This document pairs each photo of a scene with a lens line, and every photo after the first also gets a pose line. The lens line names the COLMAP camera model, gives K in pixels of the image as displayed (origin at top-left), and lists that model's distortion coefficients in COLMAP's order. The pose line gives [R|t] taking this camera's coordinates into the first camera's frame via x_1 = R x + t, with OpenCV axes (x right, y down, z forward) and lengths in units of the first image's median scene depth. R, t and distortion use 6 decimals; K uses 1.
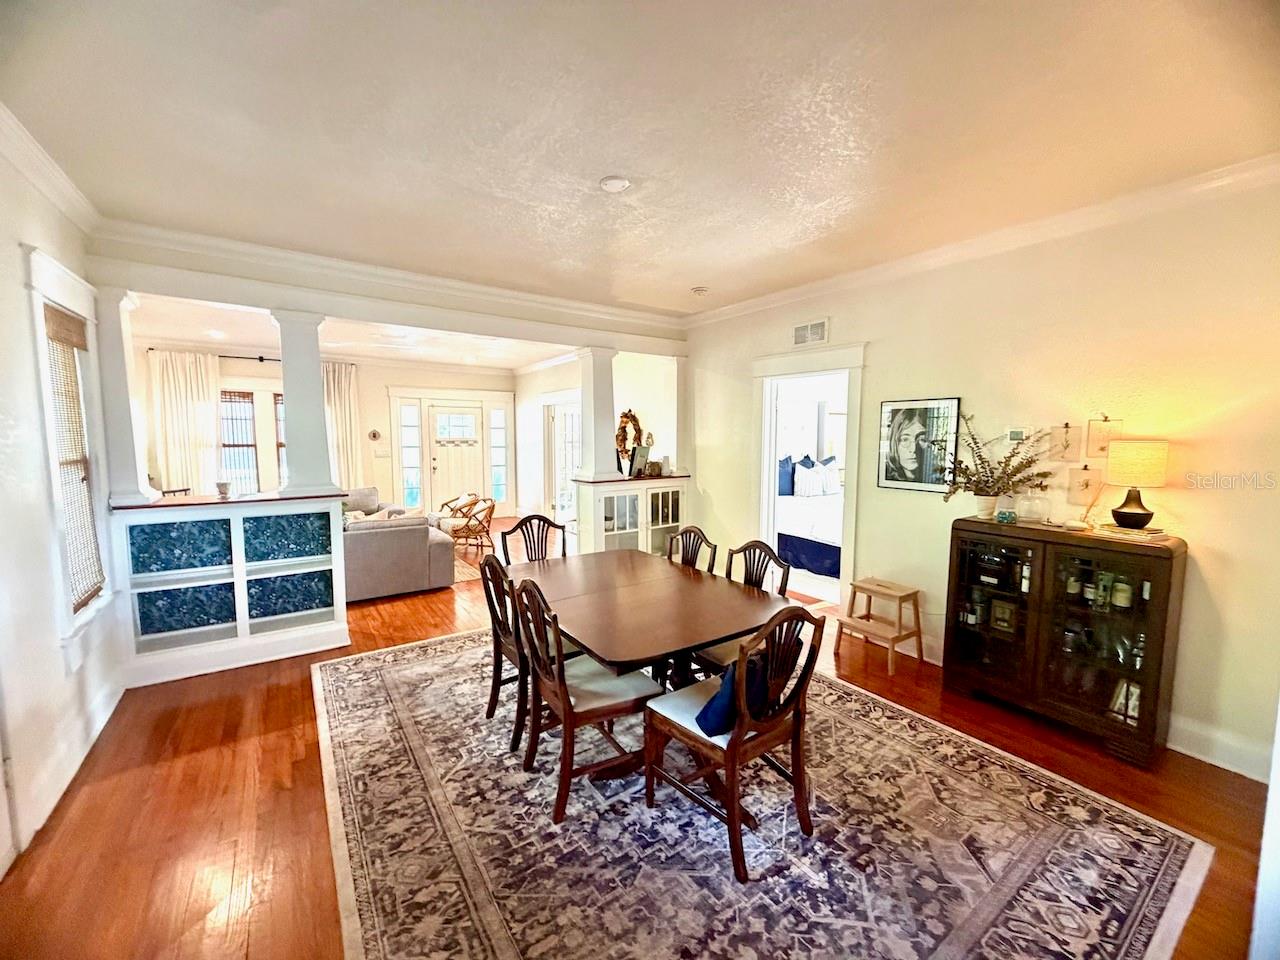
lens RADIAL K [[502.9, 0, 633.5], [0, 502.9, 478.5], [0, 0, 1]] dist [0.003502, 0.000251]
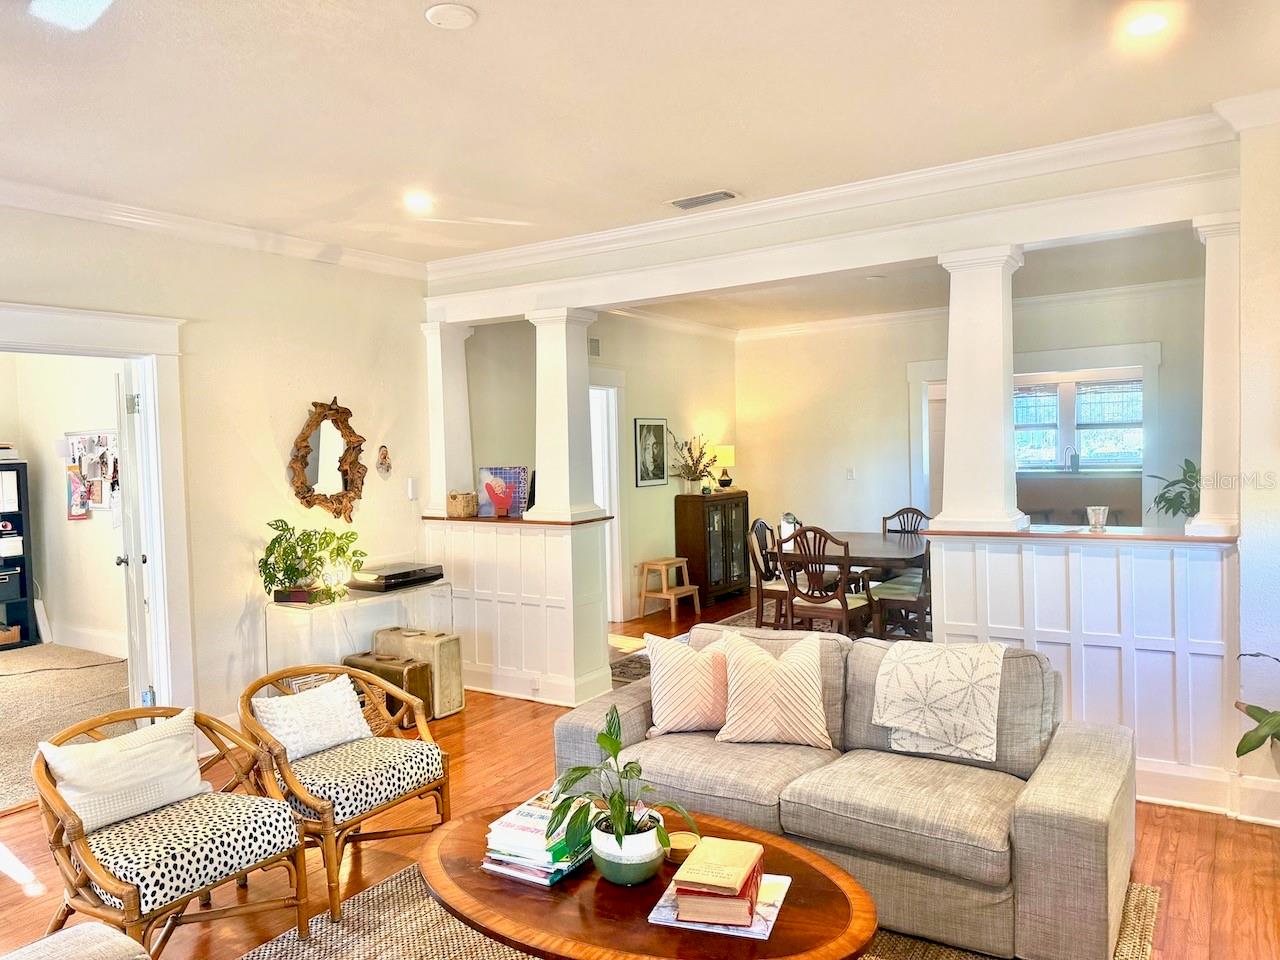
lens RADIAL K [[907.1, 0, 640.5], [0, 907.1, 482.5], [0, 0, 1]] dist [-0.021583, -0.001777]
pose [[-0.399770, -0.022261, 0.916345, -1.930505], [0.108239, 0.991564, 0.071309, -0.188613], [-0.910202, 0.127691, -0.393988, 2.322549]]
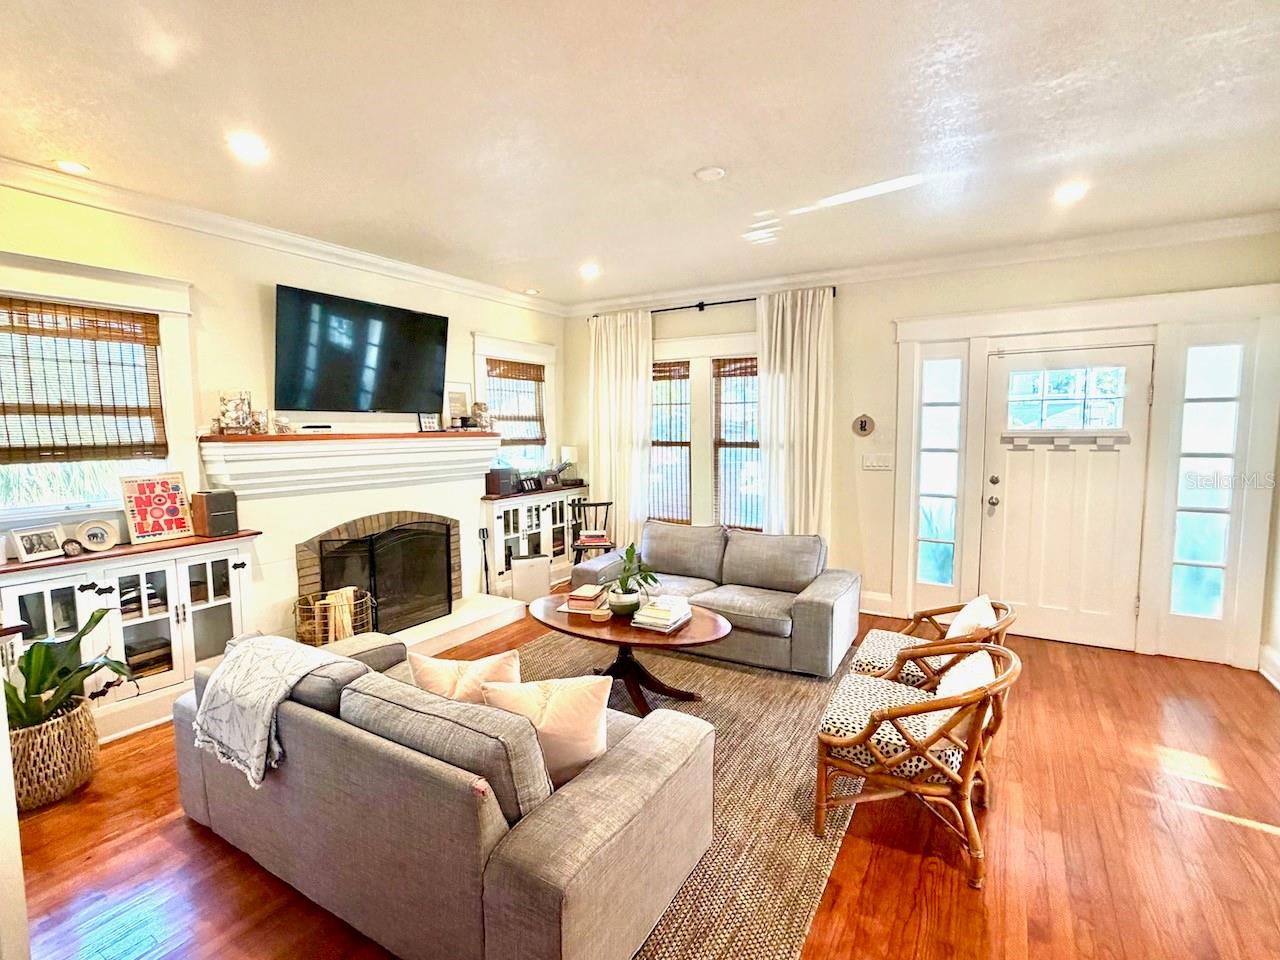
lens RADIAL K [[598.3, 0, 641.6], [0, 598.3, 477.7], [0, 0, 1]] dist [0.001056, -0.002508]
pose [[0.416664, 0.064247, -0.906787, -0.204154], [-0.068237, 0.996896, 0.039277, -0.124095], [0.906496, 0.045511, 0.419755, 1.615553]]
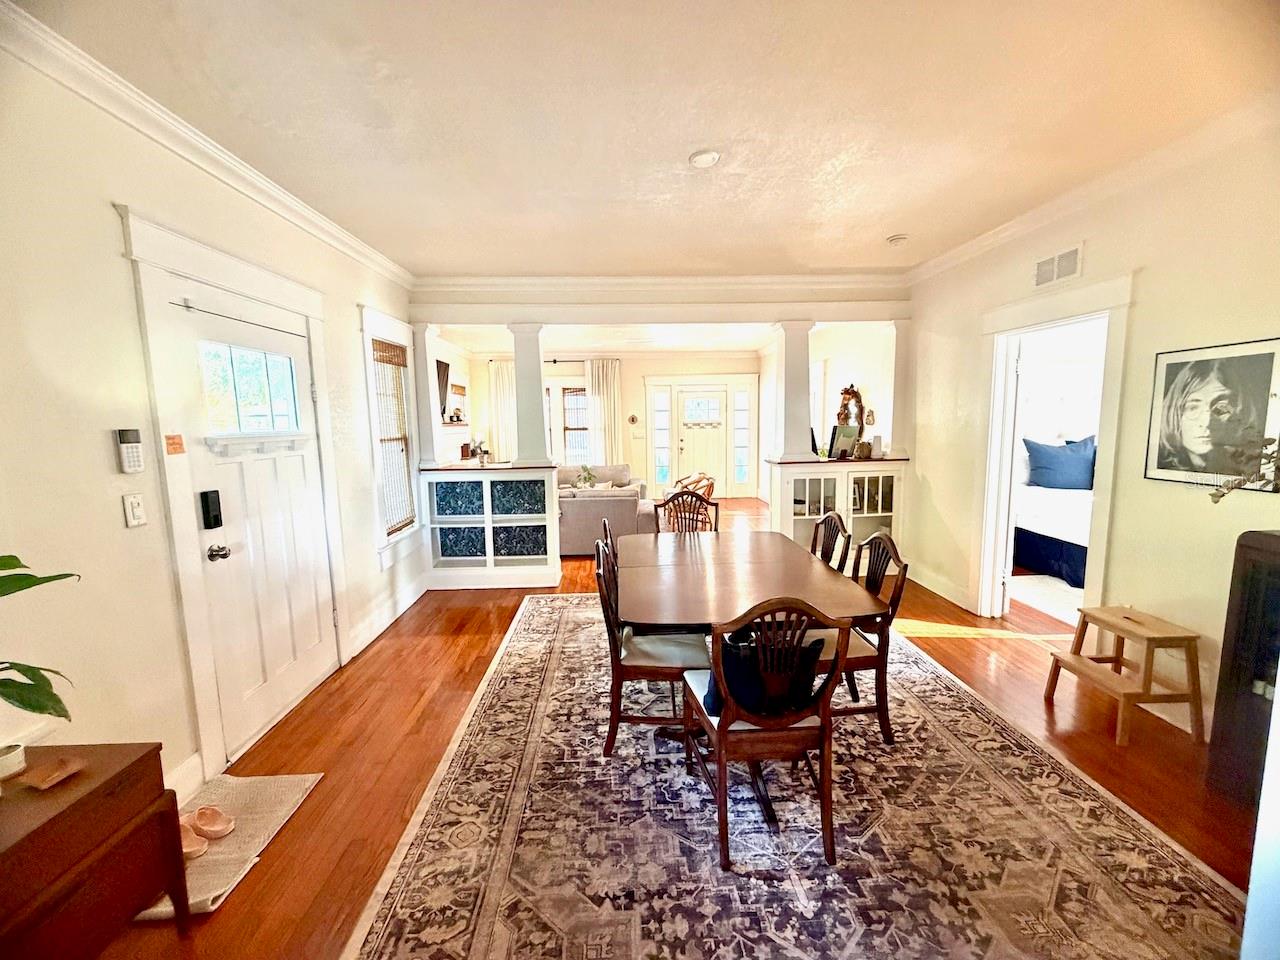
lens RADIAL K [[502.9, 0, 638.7], [0, 502.9, 476.8], [0, 0, 1]] dist [0.003502, 0.000251]
pose [[0.848515, 0.040128, -0.527647, 0.325754], [-0.024065, 0.999015, 0.037278, 0.007152], [0.528623, -0.018933, 0.848645, 0.059562]]
